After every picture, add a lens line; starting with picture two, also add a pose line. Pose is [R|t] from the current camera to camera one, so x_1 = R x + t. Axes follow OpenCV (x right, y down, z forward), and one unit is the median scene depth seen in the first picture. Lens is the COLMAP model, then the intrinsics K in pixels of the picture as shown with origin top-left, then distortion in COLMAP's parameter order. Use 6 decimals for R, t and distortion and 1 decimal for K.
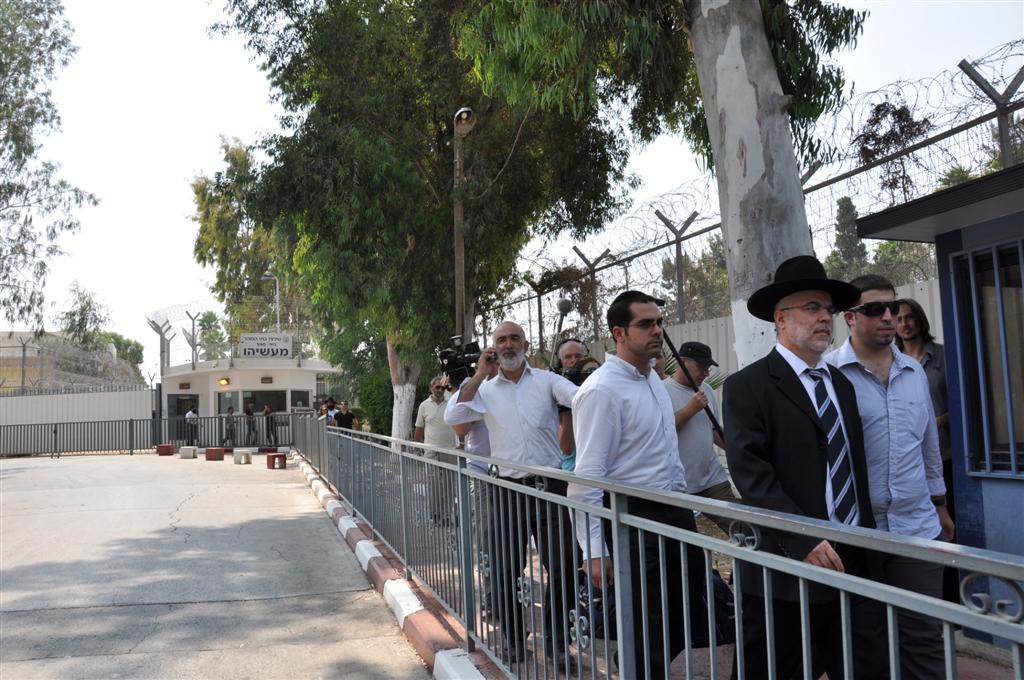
lens RADIAL K [[805.4, 0, 512.0], [0, 805.4, 340.0], [0, 0, 1]] dist [-0.133637, 0.060097]
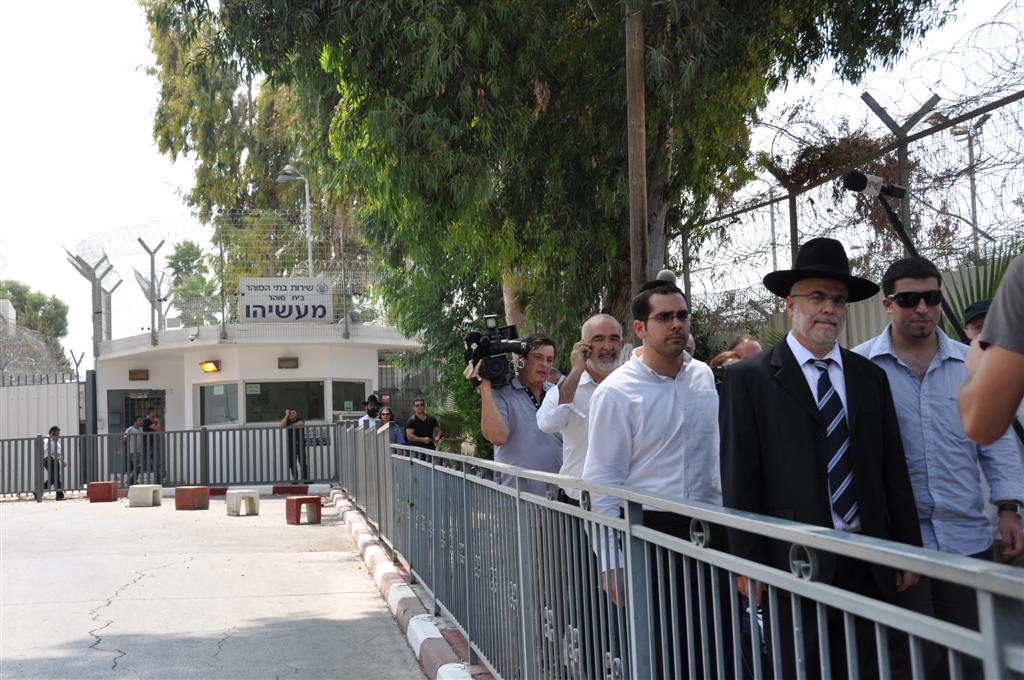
lens RADIAL K [[1460.9, 0, 512.0], [0, 1460.9, 340.0], [0, 0, 1]] dist [0.194313, -0.004217]
pose [[0.988165, -0.005523, -0.153295, 0.000376], [0.010631, 0.999415, 0.032520, 0.003552], [0.153026, -0.033765, 0.987645, 0.022463]]
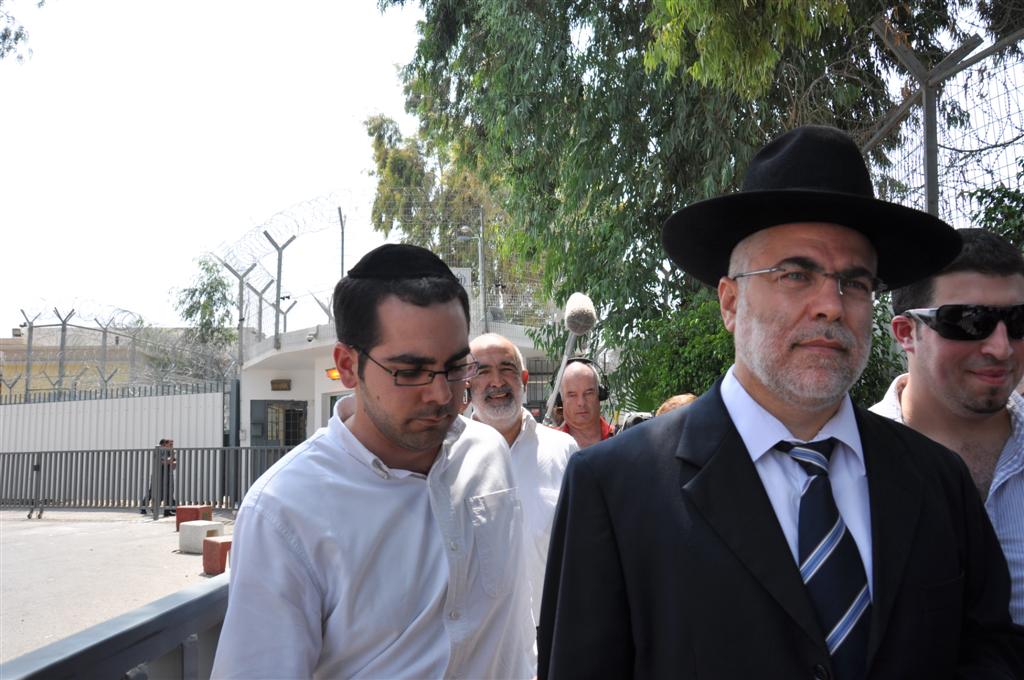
lens RADIAL K [[808.4, 0, 522.3], [0, 808.4, 332.0], [0, 0, 1]] dist [-0.139539, 0.038330]
pose [[0.963241, -0.023174, -0.267638, -0.126622], [0.013288, 0.999163, -0.038693, 0.050224], [0.268310, 0.033714, 0.962742, 0.578869]]
